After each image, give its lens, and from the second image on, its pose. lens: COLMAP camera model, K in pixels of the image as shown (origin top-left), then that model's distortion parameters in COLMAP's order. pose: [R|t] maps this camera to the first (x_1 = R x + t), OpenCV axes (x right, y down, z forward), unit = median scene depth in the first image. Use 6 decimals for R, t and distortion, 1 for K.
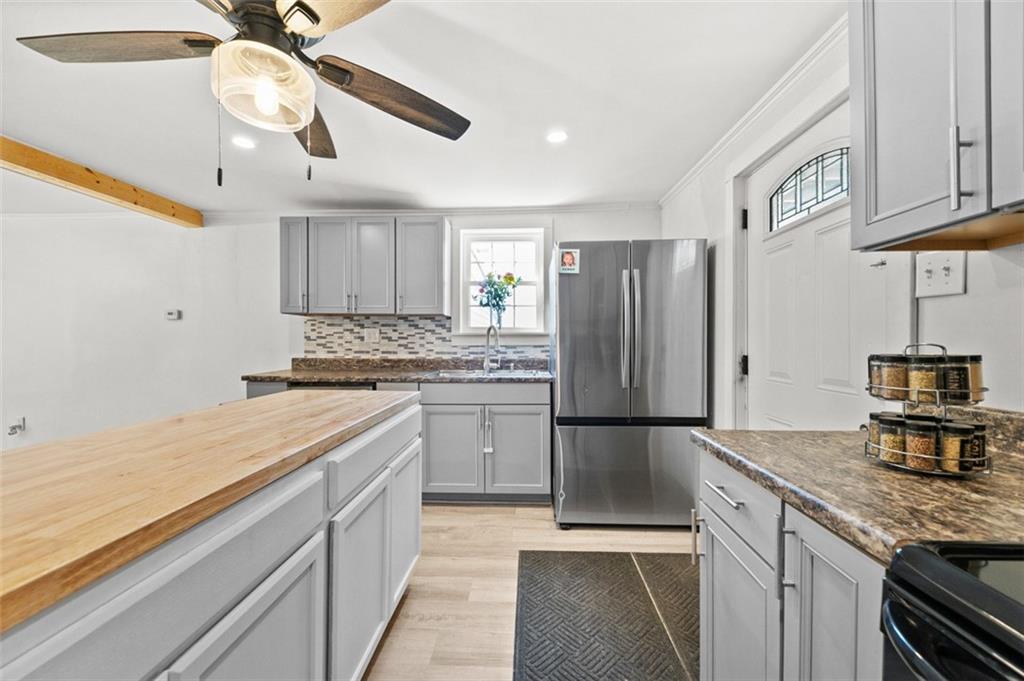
lens RADIAL K [[399.1, 0, 512.0], [0, 399.1, 340.5], [0, 0, 1]] dist [0.000968, 0.000074]
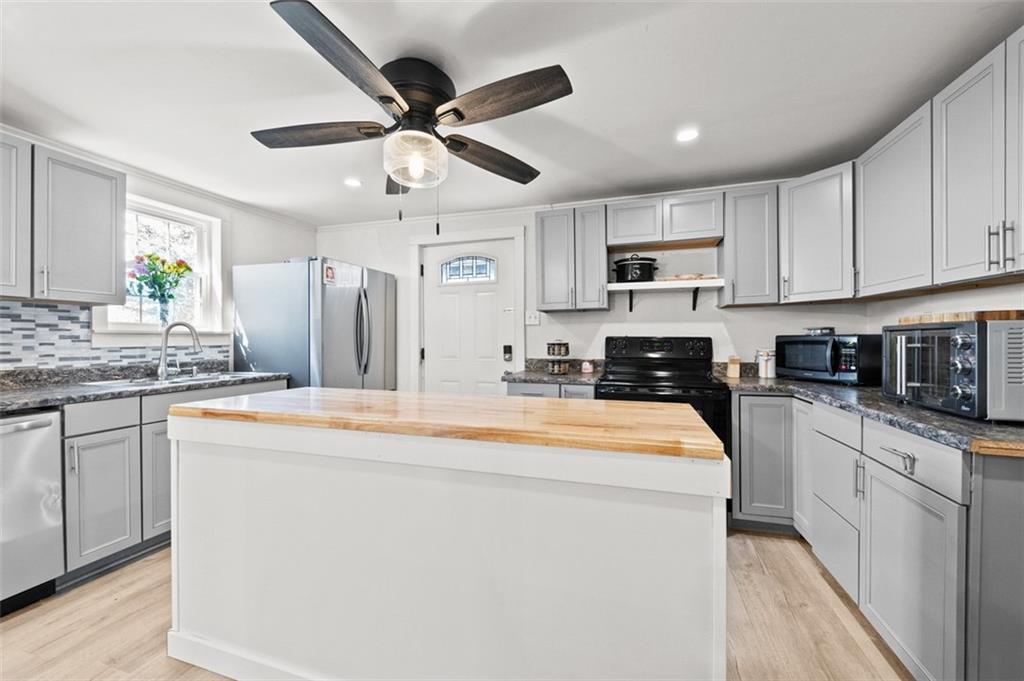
lens RADIAL K [[399.1, 0, 512.0], [0, 399.1, 340.5], [0, 0, 1]] dist [0.000968, 0.000074]
pose [[0.268082, -0.001300, 0.963395, -0.634745], [0.002902, 0.999996, 0.000542, 0.002007], [-0.963392, 0.002651, 0.268085, 0.097481]]
